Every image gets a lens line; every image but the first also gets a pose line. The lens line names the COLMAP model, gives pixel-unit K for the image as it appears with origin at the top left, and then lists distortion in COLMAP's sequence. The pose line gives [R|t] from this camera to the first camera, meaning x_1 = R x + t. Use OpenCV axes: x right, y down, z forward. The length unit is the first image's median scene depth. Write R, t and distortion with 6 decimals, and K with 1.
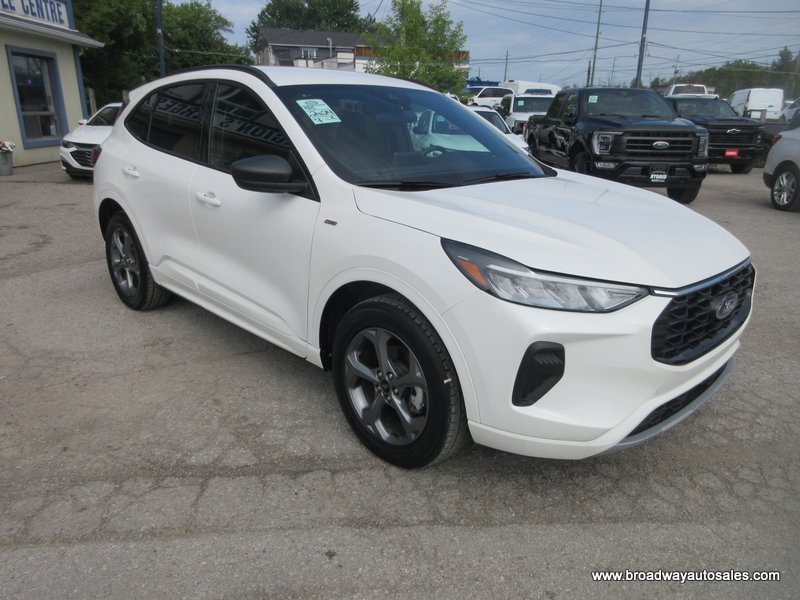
lens RADIAL K [[600.1, 0, 396.0], [0, 600.1, 300.2], [0, 0, 1]] dist [0.022400, -0.016993]
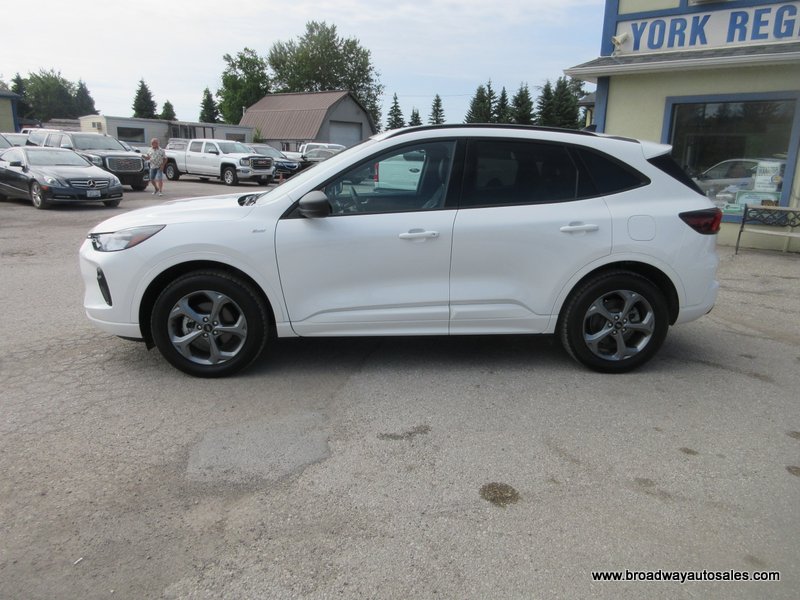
lens RADIAL K [[600.1, 0, 401.9], [0, 600.1, 299.8], [0, 0, 1]] dist [0.022400, -0.016993]
pose [[-0.645269, 0.154393, -0.748192, 0.236372], [-0.261739, 0.875413, 0.406379, -0.147480], [0.717719, 0.458055, -0.524466, 0.467638]]
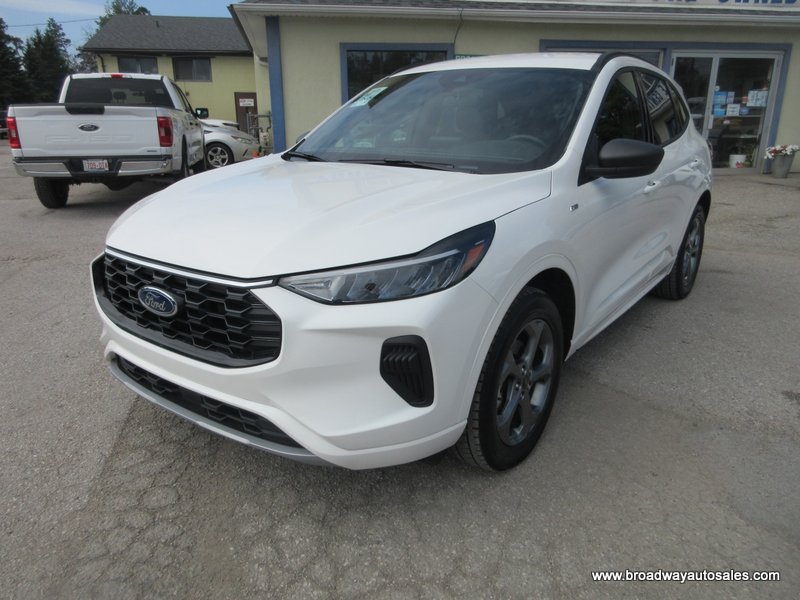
lens RADIAL K [[600.1, 0, 399.0], [0, 600.1, 301.1], [0, 0, 1]] dist [0.022400, -0.016993]
pose [[0.148836, 0.281071, -0.948075, 0.234870], [-0.296542, 0.927315, 0.228363, -0.048381], [0.943351, 0.247155, 0.221367, 0.187982]]
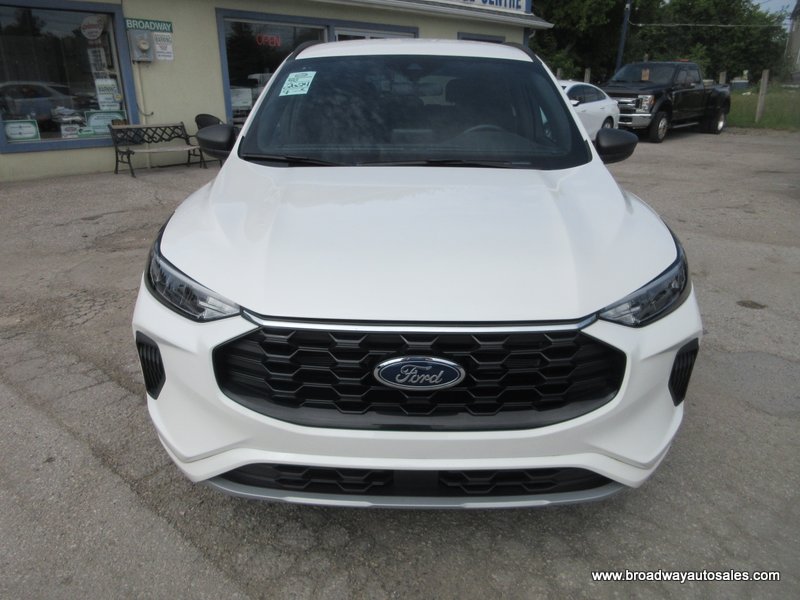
lens RADIAL K [[600.1, 0, 398.9], [0, 600.1, 296.0], [0, 0, 1]] dist [0.022400, -0.016993]
pose [[0.707187, 0.227165, -0.669540, 0.157955], [-0.209778, 0.971752, 0.108127, -0.023303], [0.675189, 0.063989, 0.734864, 0.082365]]
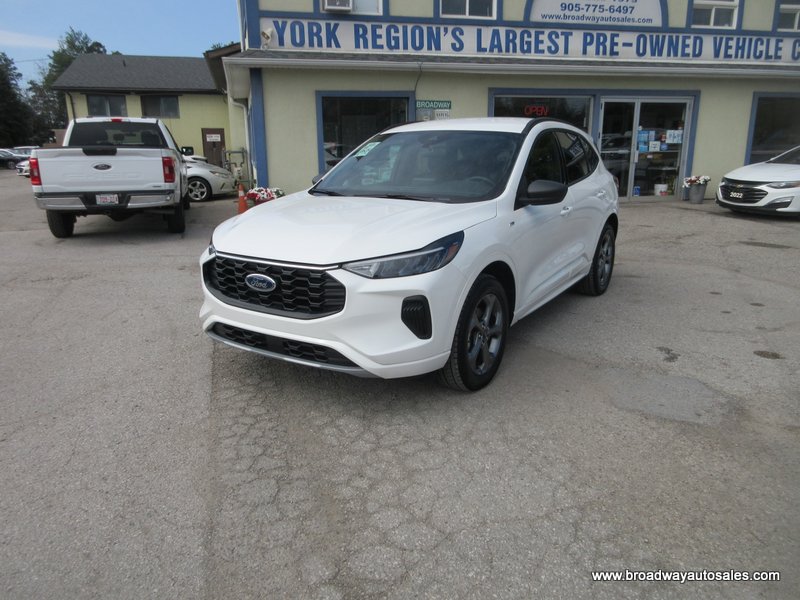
lens RADIAL K [[600.1, 0, 396.9], [0, 600.1, 299.2], [0, 0, 1]] dist [0.022400, -0.016993]
pose [[0.216523, 0.228750, -0.949100, 0.325108], [-0.287845, 0.943905, 0.161830, -0.045574], [0.932879, 0.238154, 0.270222, 0.153423]]
